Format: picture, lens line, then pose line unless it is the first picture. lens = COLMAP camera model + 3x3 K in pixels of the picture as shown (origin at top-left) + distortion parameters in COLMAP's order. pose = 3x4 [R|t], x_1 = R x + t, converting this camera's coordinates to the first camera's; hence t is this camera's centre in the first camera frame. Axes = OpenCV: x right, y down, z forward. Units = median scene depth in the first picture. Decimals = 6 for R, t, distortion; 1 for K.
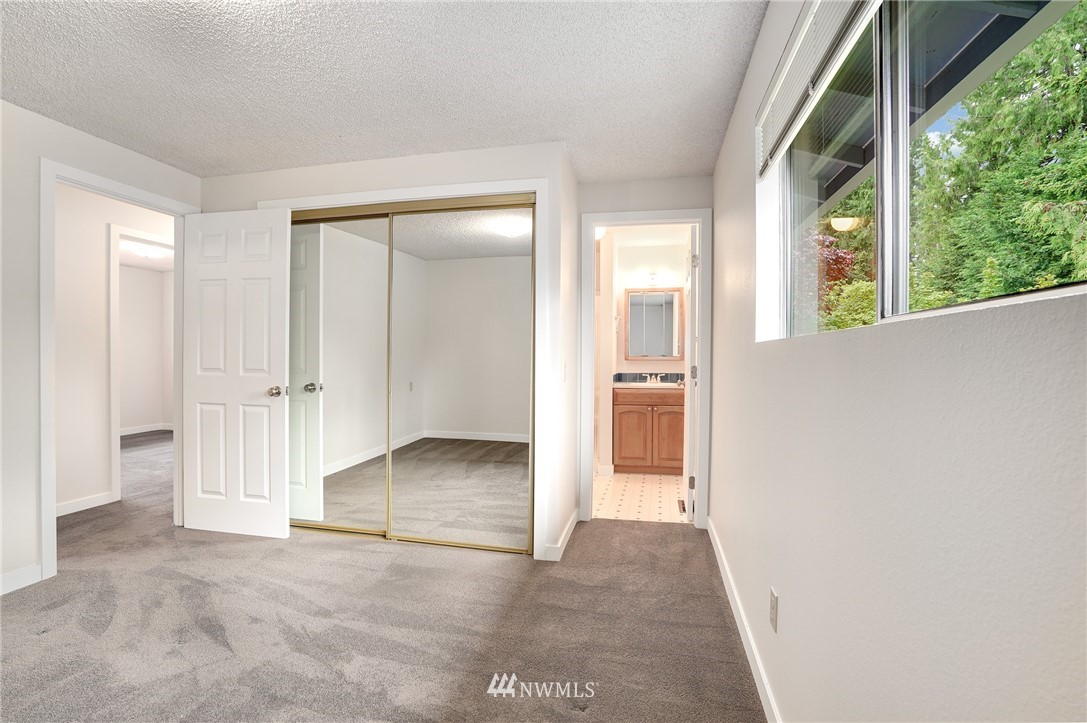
lens RADIAL K [[509.0, 0, 542.7], [0, 509.0, 364.0], [0, 0, 1]] dist [-0.037655, 0.010075]
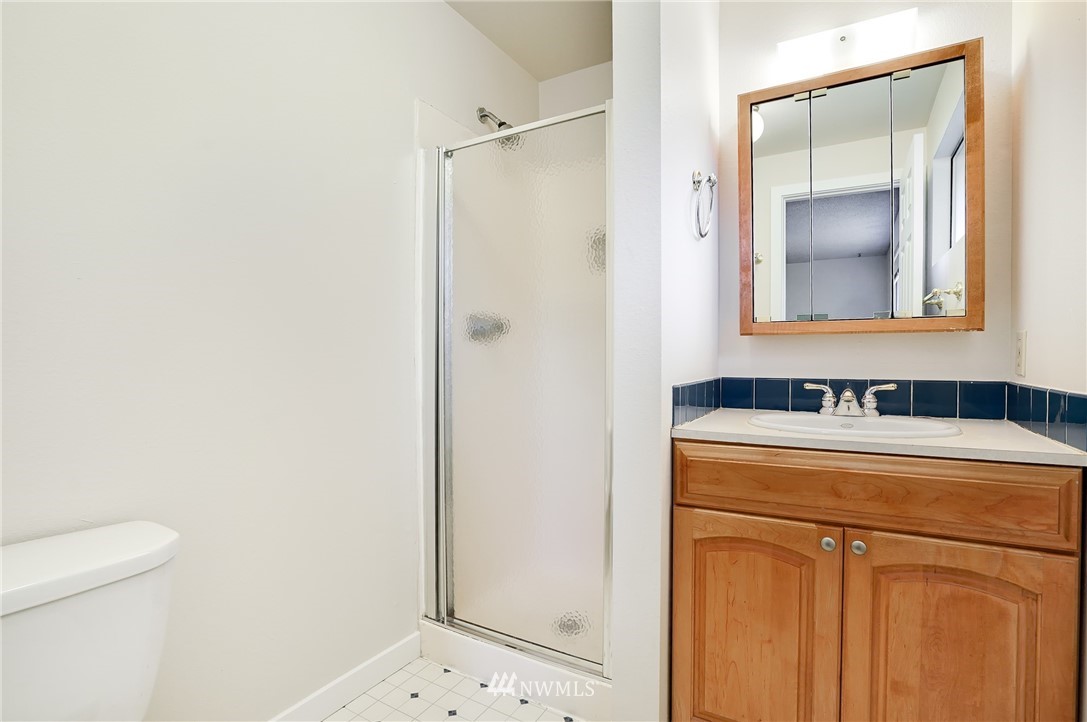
lens RADIAL K [[509.0, 0, 546.6], [0, 509.0, 361.1], [0, 0, 1]] dist [-0.037655, 0.010075]
pose [[0.950212, 0.000296, -0.311604, 0.157808], [0.001468, 0.999984, 0.005426, 0.006226], [0.311601, -0.005613, 0.950196, 0.737949]]
